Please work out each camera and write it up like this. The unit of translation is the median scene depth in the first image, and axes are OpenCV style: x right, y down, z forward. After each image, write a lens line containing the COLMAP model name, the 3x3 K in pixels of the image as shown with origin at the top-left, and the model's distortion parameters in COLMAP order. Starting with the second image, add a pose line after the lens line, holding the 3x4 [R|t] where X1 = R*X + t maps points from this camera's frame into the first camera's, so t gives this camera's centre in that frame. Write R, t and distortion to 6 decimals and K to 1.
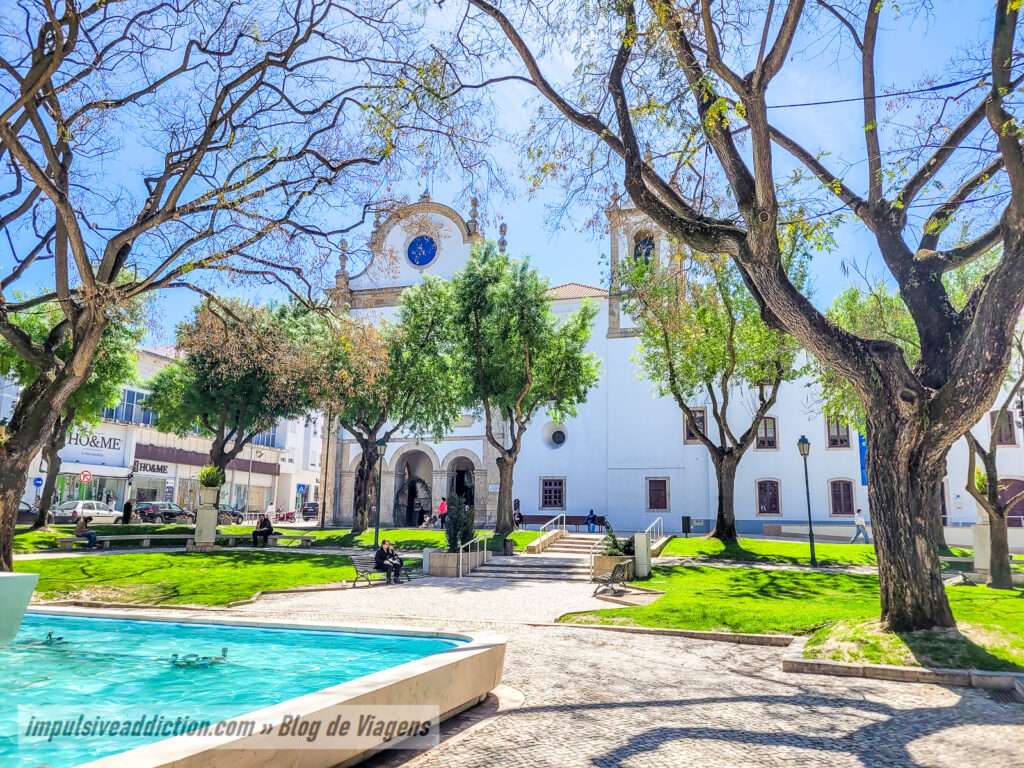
lens RADIAL K [[776.9, 0, 512.0], [0, 776.9, 384.0], [0, 0, 1]] dist [0.028245, -0.001447]
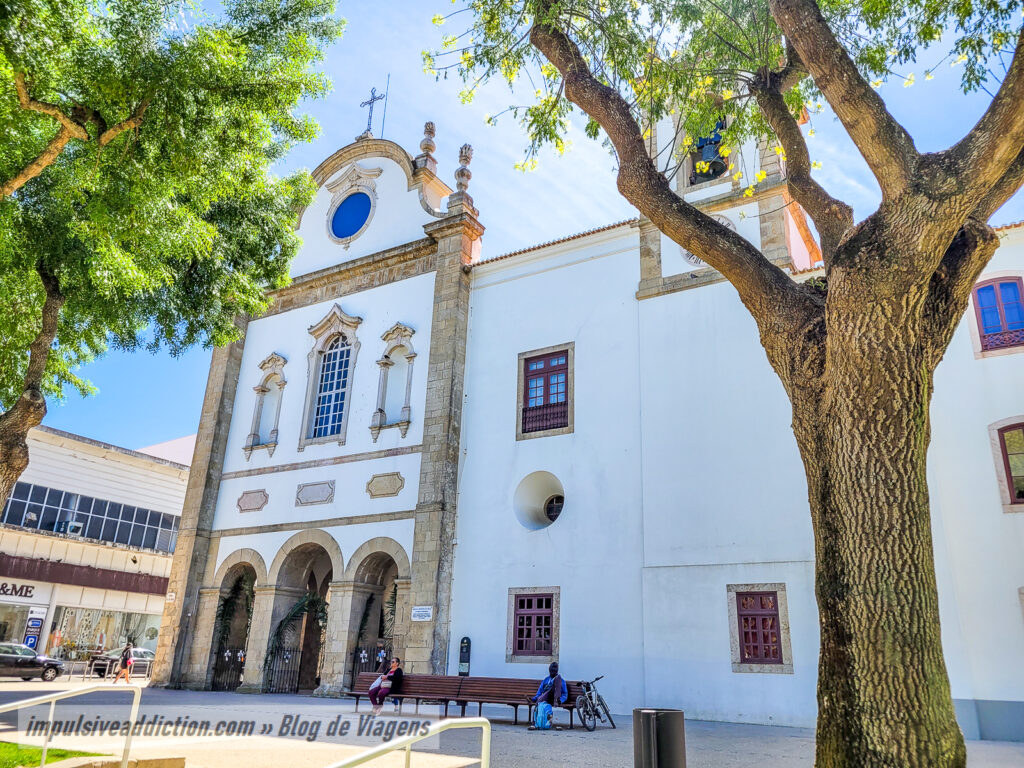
lens RADIAL K [[776.9, 0, 512.0], [0, 776.9, 384.0], [0, 0, 1]] dist [0.028245, -0.001447]
pose [[0.974339, -0.062754, -0.216159, 0.149132], [0.023565, 0.983511, -0.179306, 0.081348], [0.223847, 0.169611, 0.959752, 0.518638]]
